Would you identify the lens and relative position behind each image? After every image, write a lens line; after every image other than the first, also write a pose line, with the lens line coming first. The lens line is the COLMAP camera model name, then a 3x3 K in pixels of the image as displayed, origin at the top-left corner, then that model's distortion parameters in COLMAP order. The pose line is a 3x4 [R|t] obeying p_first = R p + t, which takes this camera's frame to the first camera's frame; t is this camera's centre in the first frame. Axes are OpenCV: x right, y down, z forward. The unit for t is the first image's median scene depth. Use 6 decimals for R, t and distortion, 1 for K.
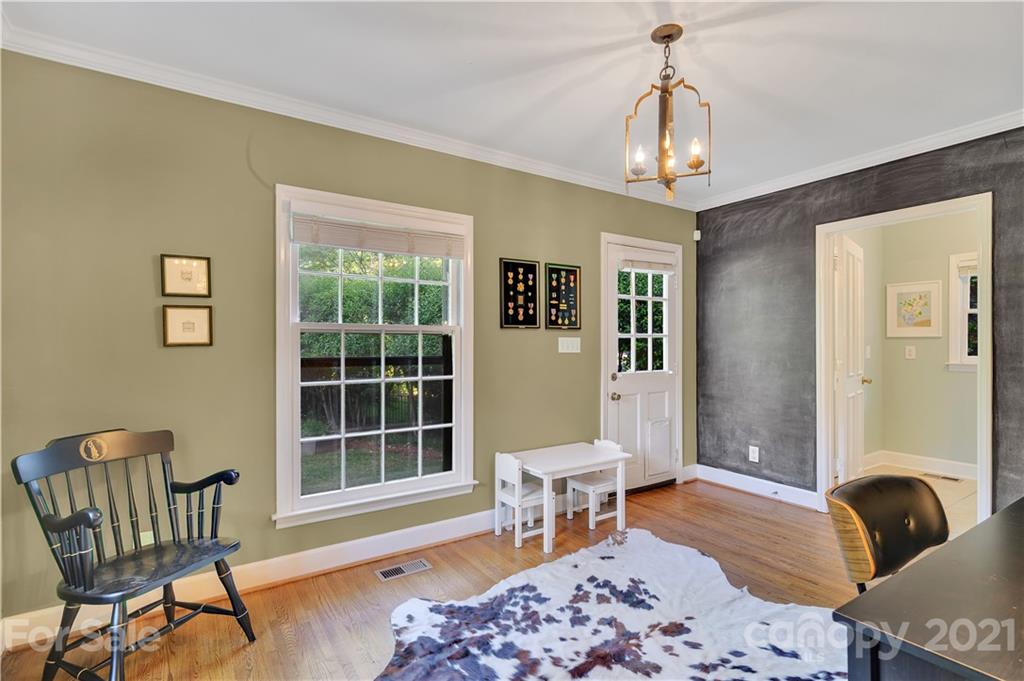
lens RADIAL K [[509.1, 0, 518.7], [0, 509.1, 340.1], [0, 0, 1]] dist [0.001451, 0.000200]
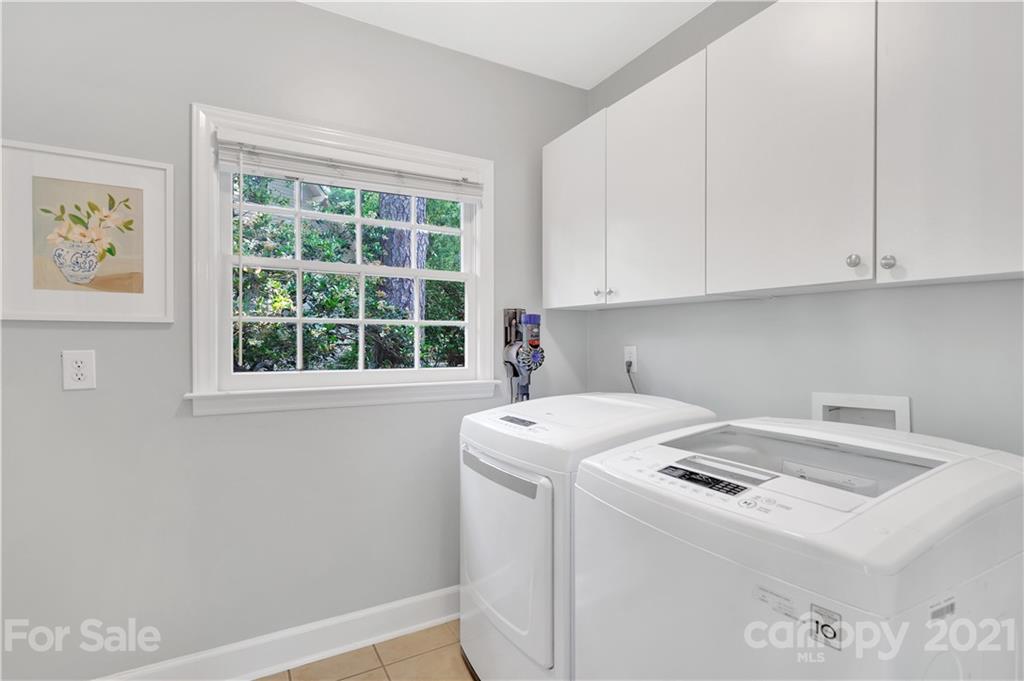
lens RADIAL K [[509.1, 0, 512.1], [0, 509.1, 340.7], [0, 0, 1]] dist [0.001451, 0.000200]
pose [[0.082410, 0.001080, 0.996598, 0.477205], [-0.005302, 0.999986, -0.000645, 0.004993], [-0.996584, -0.005230, 0.082415, 0.710446]]
